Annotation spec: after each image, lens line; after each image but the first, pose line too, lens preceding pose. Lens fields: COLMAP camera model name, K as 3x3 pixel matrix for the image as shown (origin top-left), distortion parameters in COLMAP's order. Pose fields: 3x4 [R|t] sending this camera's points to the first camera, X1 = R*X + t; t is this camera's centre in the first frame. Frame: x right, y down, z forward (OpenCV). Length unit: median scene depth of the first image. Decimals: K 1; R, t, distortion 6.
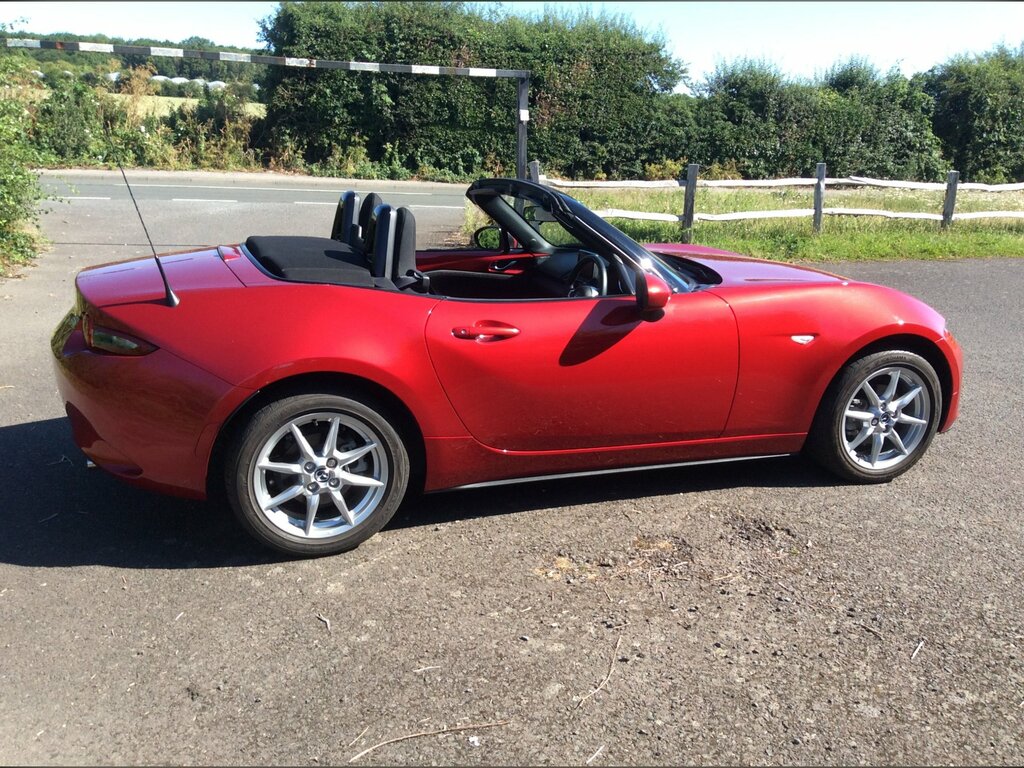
lens RADIAL K [[905.1, 0, 512.2], [0, 905.1, 430.9], [0, 0, 1]] dist [0.071763, -0.097663]
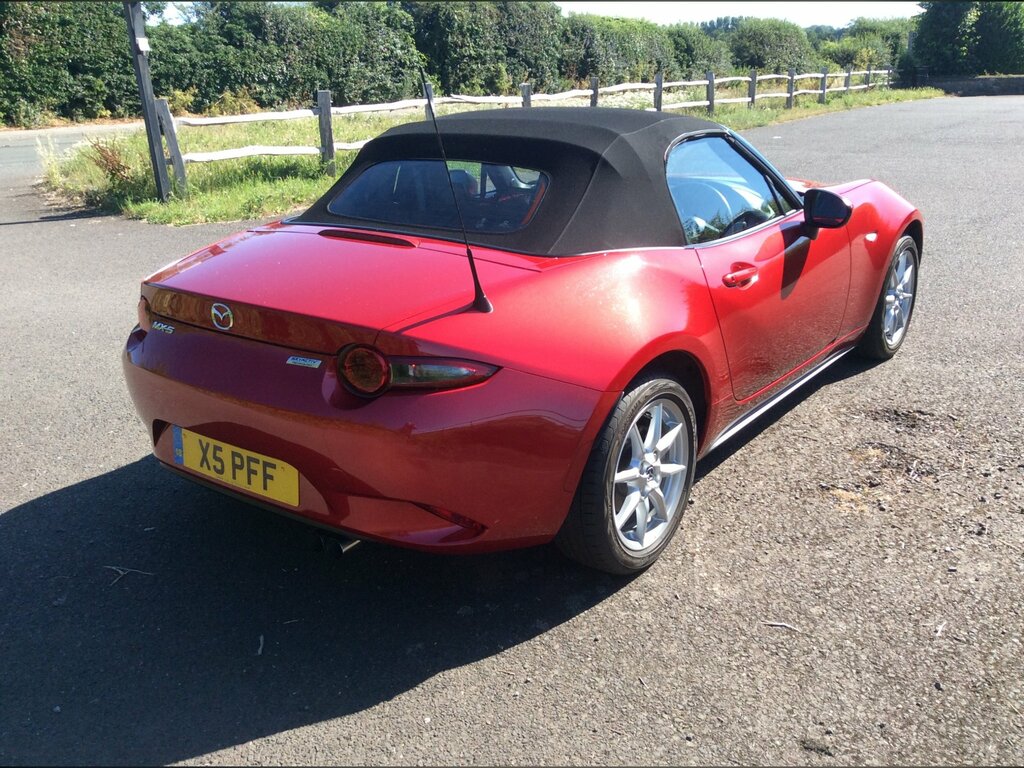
lens RADIAL K [[945.4, 0, 512.0], [0, 945.4, 384.0], [0, 0, 1]] dist [0.090561, -0.163171]
pose [[0.843168, -0.217586, 0.491655, -0.101361], [0.210315, 0.975064, 0.070840, -0.016461], [-0.494808, 0.043672, 0.867904, 0.041229]]
